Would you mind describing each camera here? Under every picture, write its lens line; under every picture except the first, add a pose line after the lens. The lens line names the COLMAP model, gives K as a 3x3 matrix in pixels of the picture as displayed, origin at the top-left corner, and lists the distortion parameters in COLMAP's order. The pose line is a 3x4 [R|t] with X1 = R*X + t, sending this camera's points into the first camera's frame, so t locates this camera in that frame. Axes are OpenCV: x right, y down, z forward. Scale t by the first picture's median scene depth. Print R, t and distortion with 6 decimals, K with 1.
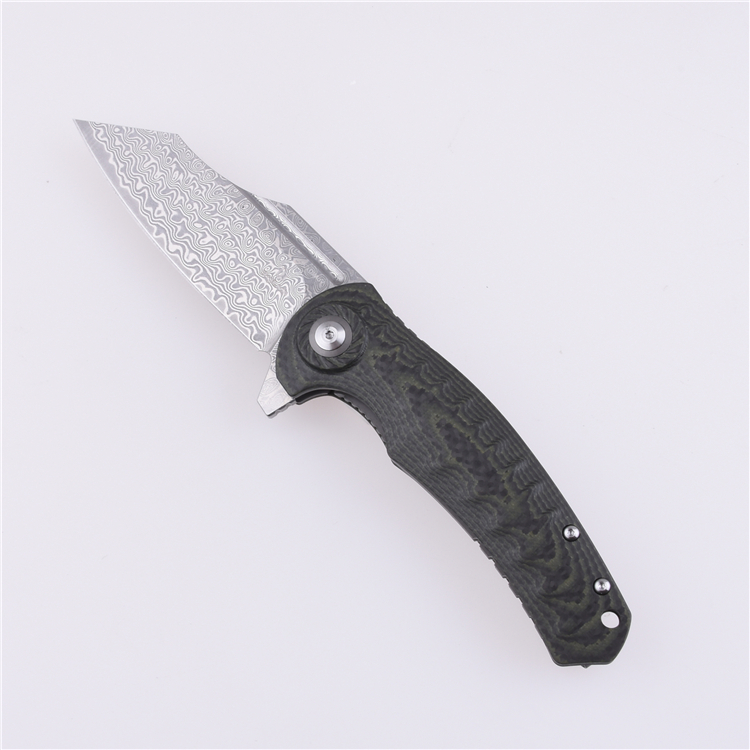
lens RADIAL K [[1064.5, 0, 374.4], [0, 1064.5, 375.5], [0, 0, 1]] dist [0.005463, 0.000000]
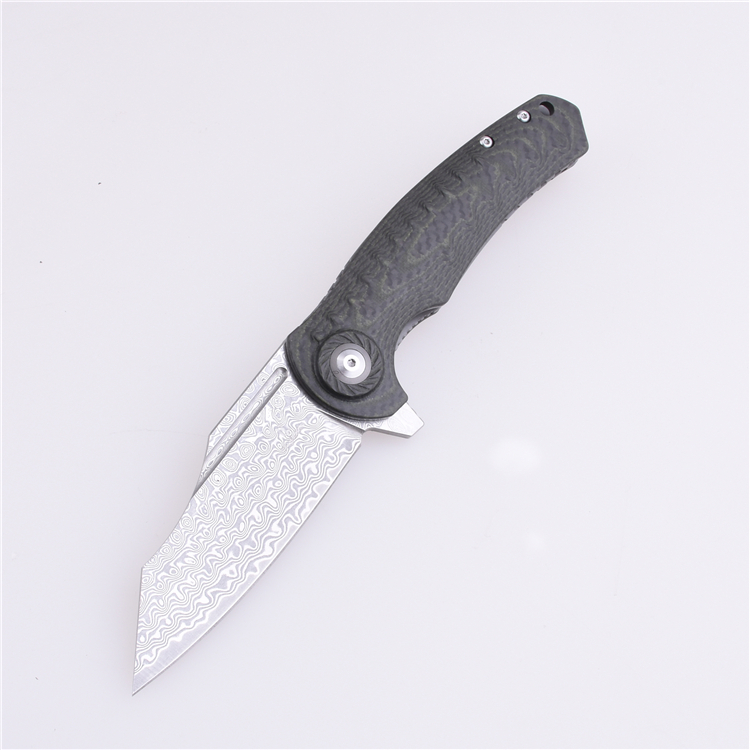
lens RADIAL K [[1064.5, 0, 374.6], [0, 1064.5, 374.4], [0, 0, 1]] dist [0.005463, 0.000000]
pose [[-0.174295, -0.955791, 0.236822, -0.282967], [0.915529, -0.068751, 0.396333, -0.401609], [-0.362529, 0.285897, 0.887038, 0.080112]]
